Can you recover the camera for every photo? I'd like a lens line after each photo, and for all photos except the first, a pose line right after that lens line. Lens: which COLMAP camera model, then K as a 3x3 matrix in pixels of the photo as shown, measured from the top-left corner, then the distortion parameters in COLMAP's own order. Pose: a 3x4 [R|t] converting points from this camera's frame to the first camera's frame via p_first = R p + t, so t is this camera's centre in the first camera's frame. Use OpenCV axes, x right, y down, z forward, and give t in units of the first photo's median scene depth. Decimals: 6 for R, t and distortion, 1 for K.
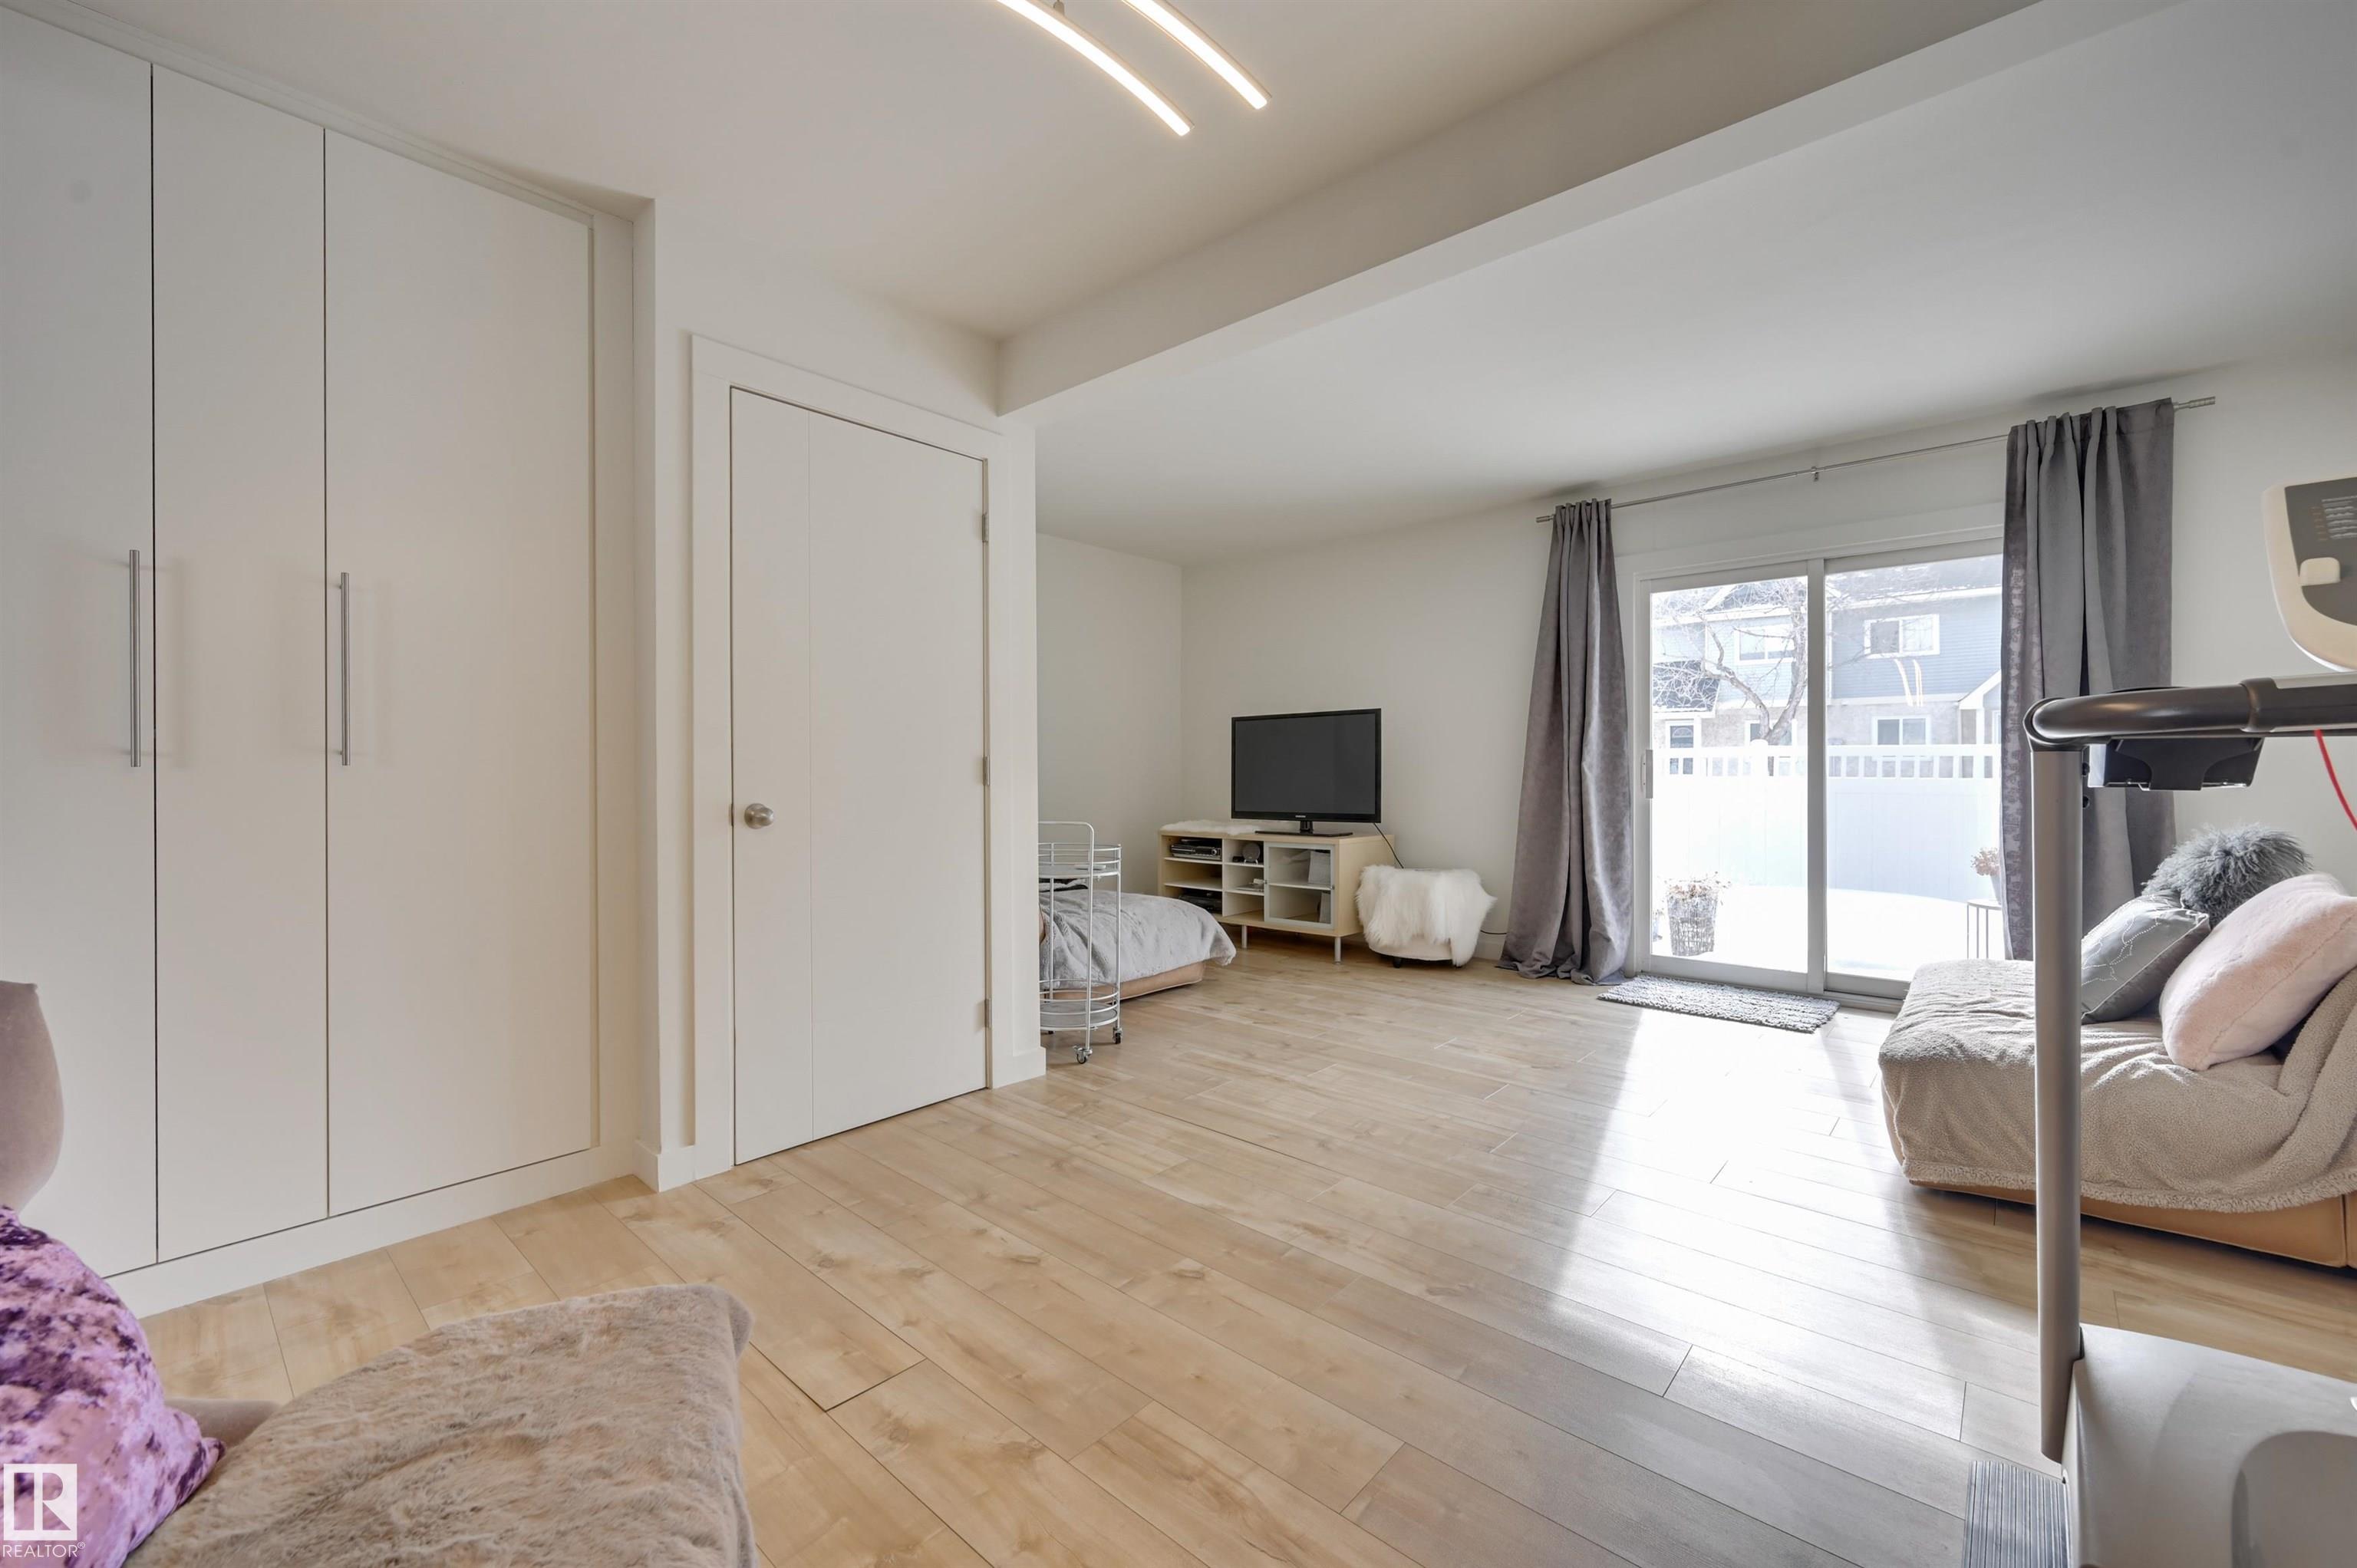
lens RADIAL K [[952.8, 0, 1159.7], [0, 952.8, 762.2], [0, 0, 1]] dist [0.001074, 0.000102]
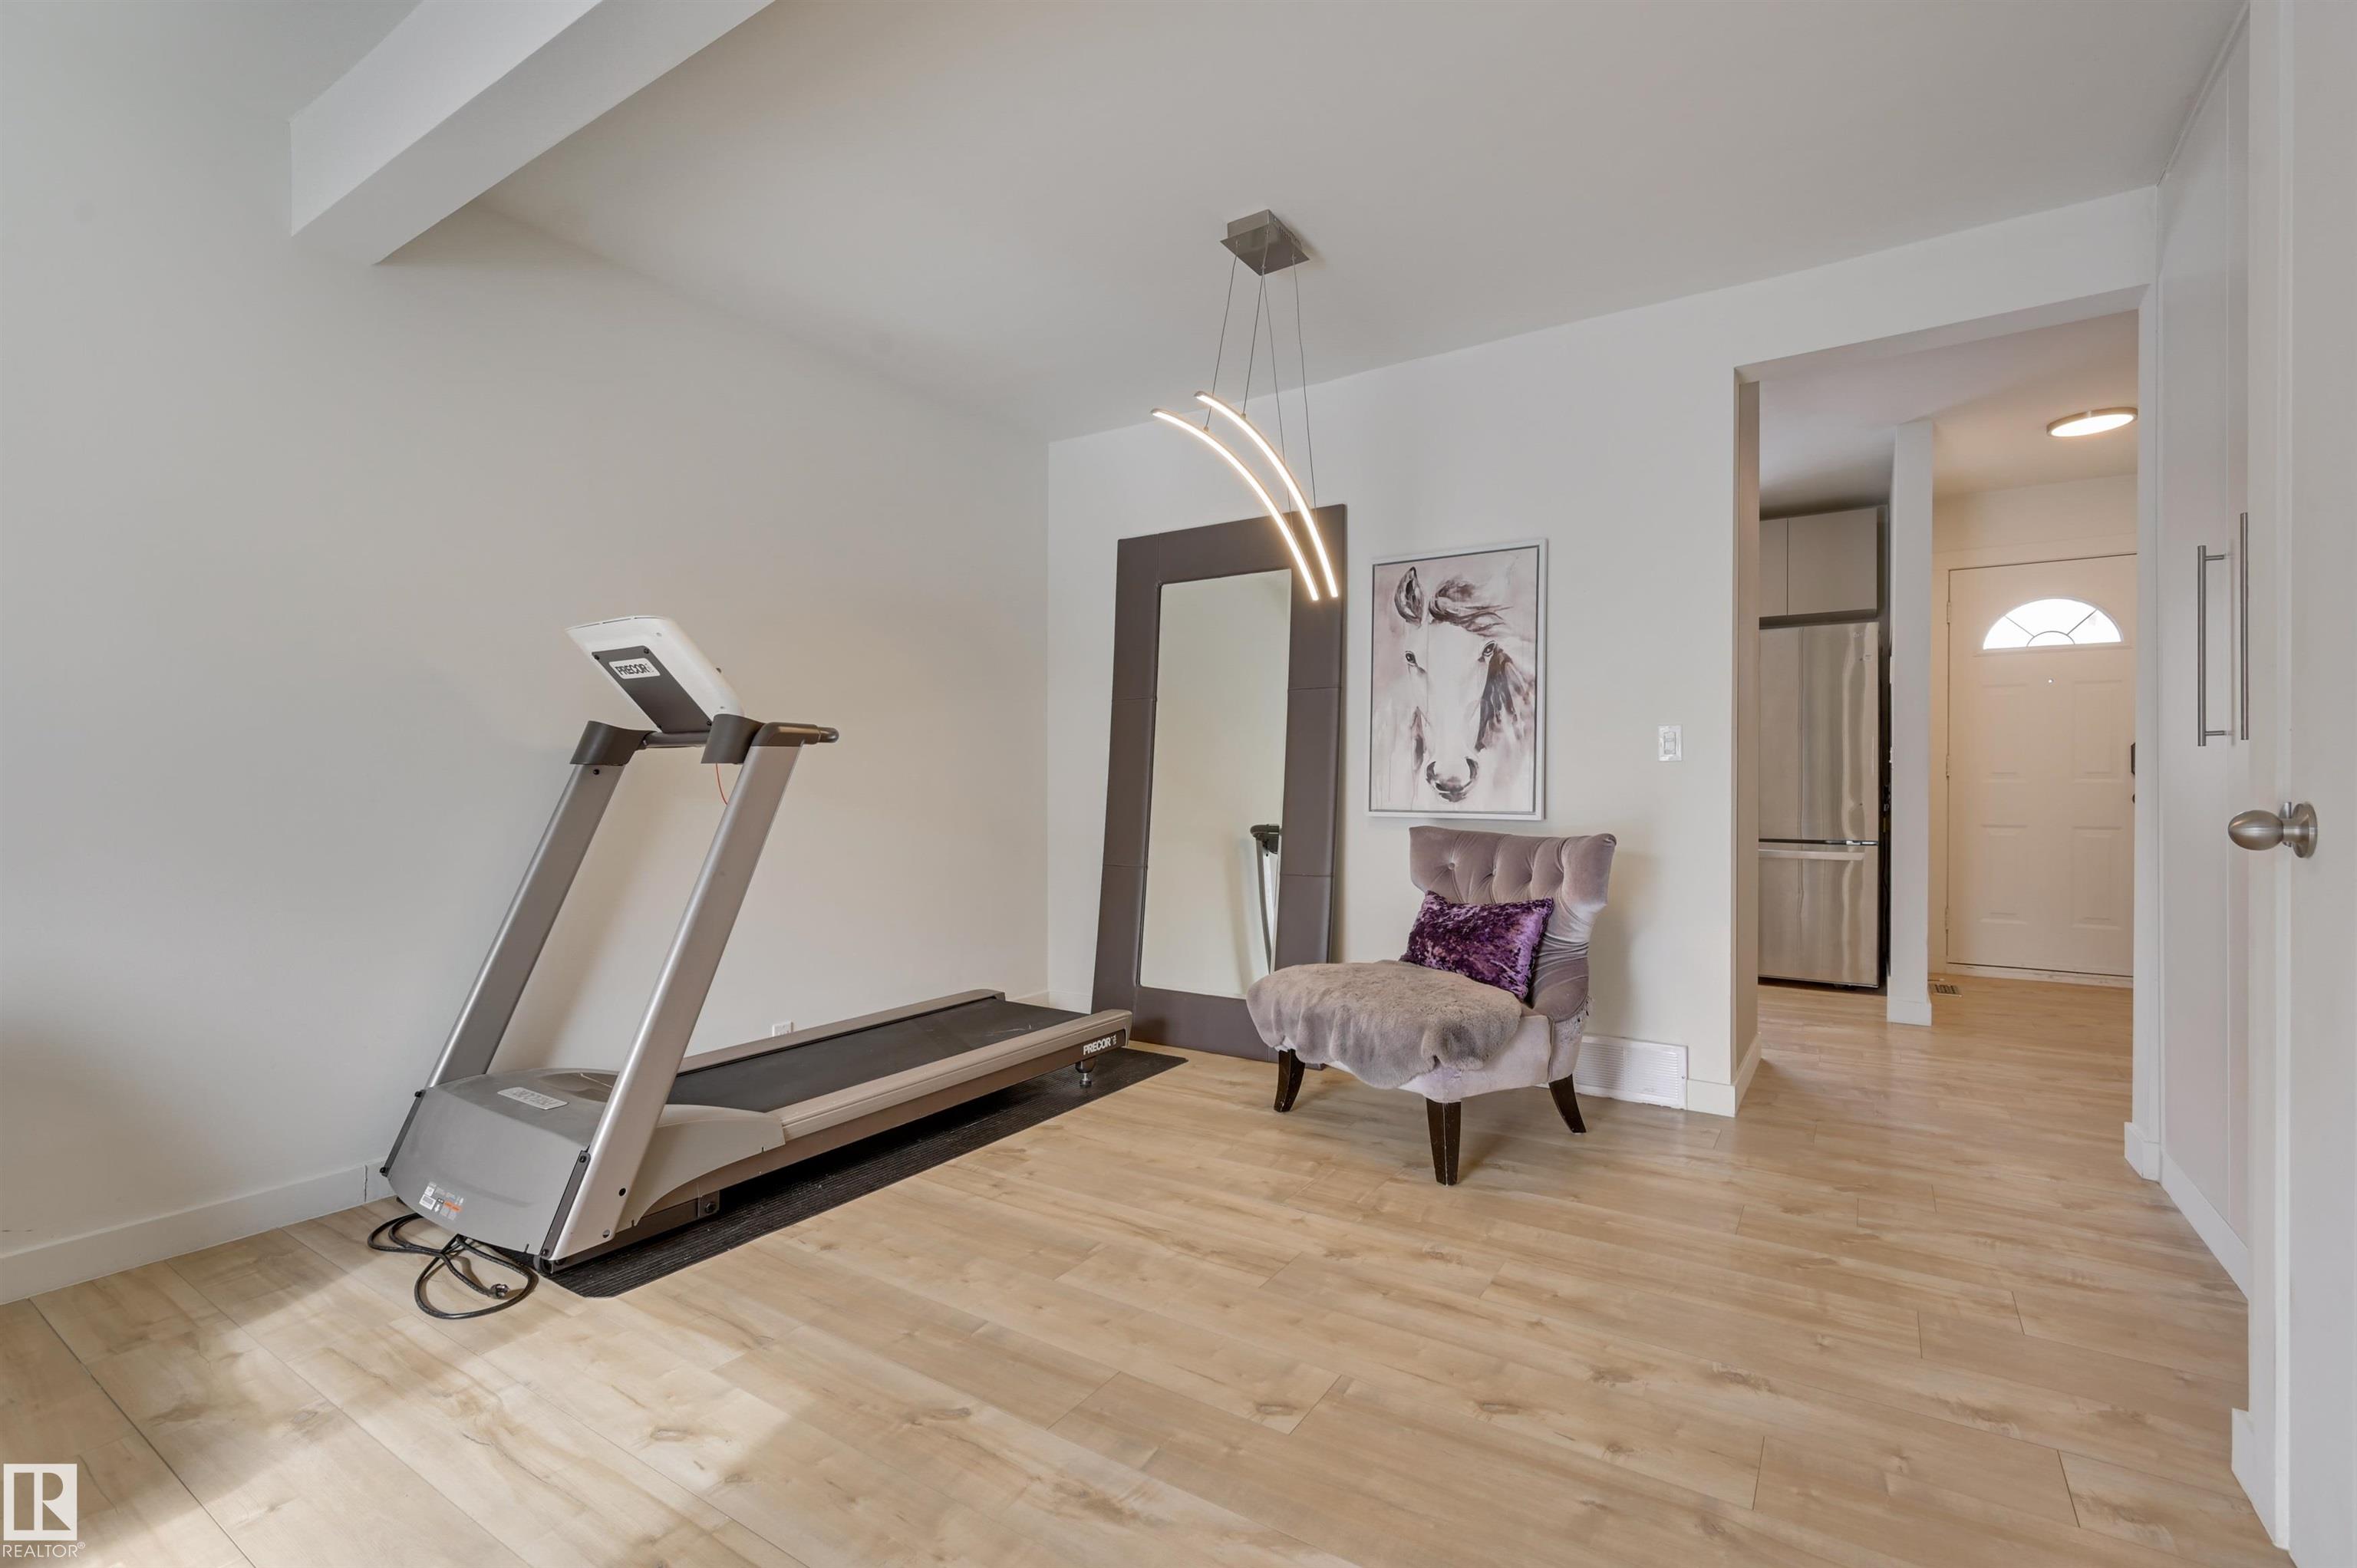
lens RADIAL K [[1064.1, 0, 1143.5], [0, 1064.1, 784.9], [0, 0, 1]] dist [-0.000423, 0.000152]
pose [[-0.990157, 0.002412, -0.139940, 0.162508], [0.002889, 0.999991, -0.003199, 0.028690], [0.139931, -0.003572, -0.990155, 1.173596]]
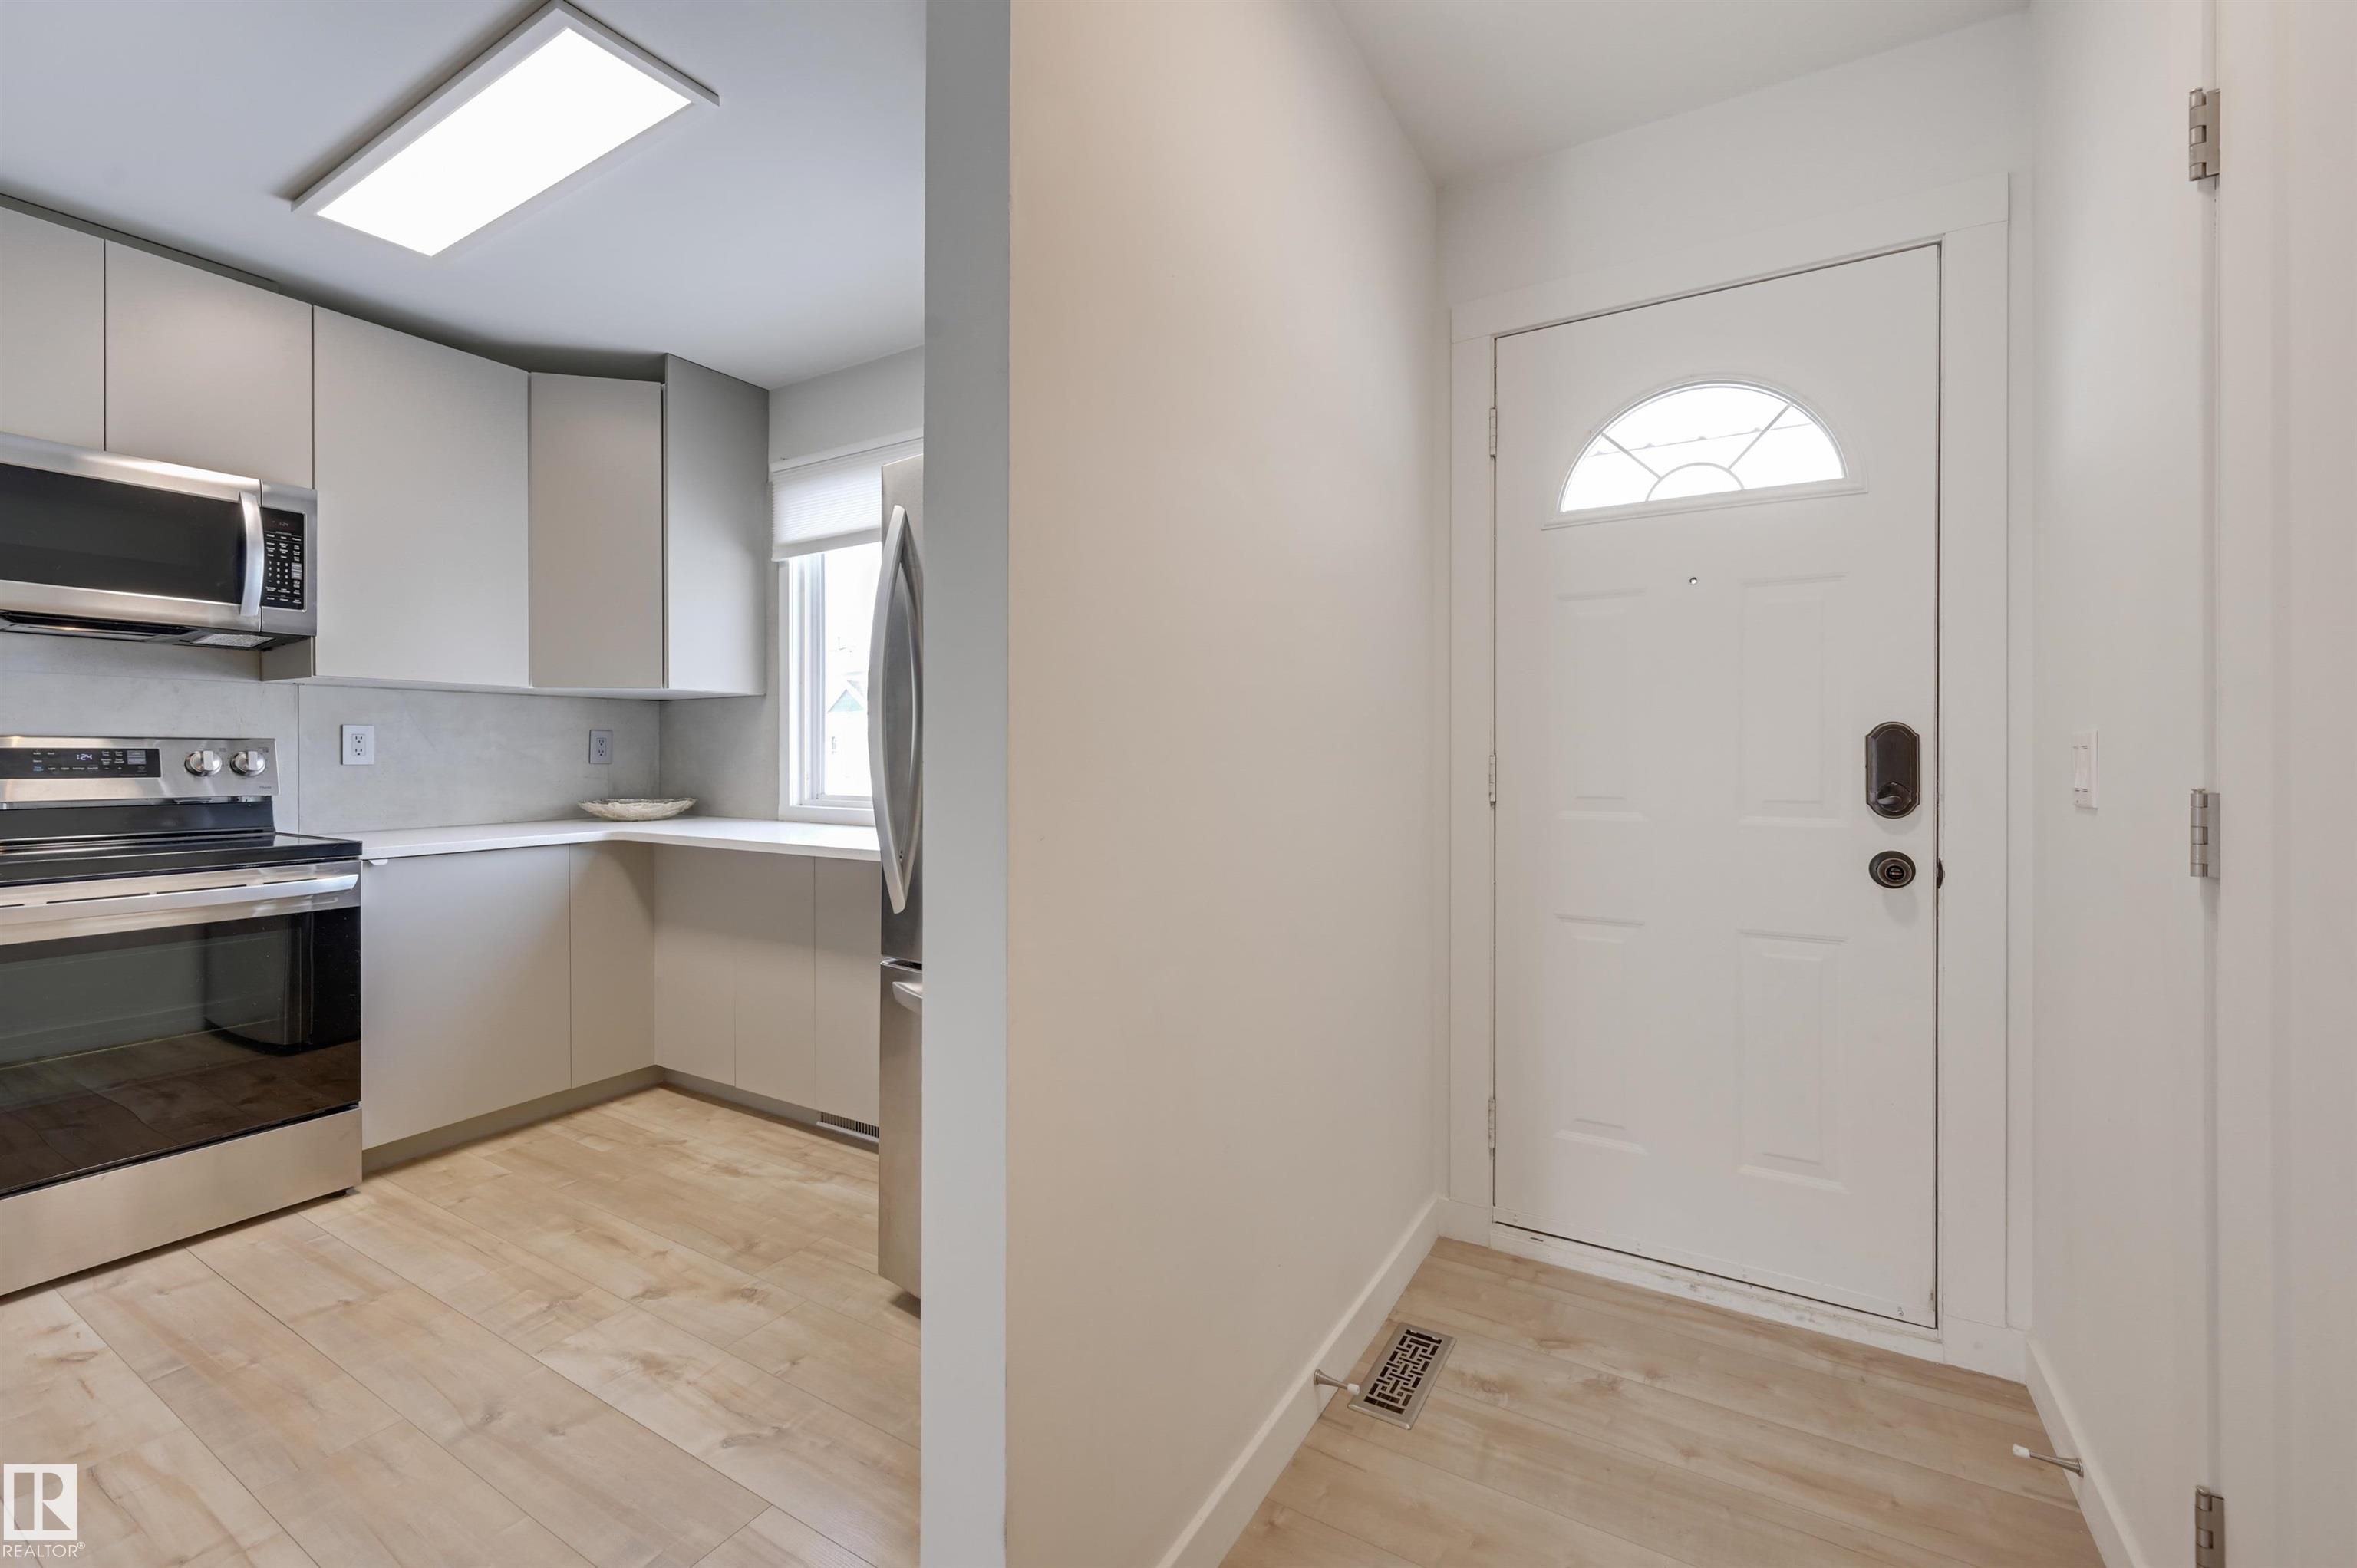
lens RADIAL K [[946.9, 0, 1232.3], [0, 946.9, 755.4], [0, 0, 1]] dist [-0.002132, -0.000123]
pose [[-0.972926, 0.003604, -0.231089, -1.069644], [0.004982, 0.999973, -0.005376, -0.019003], [0.231064, -0.006382, -0.972918, 0.234382]]
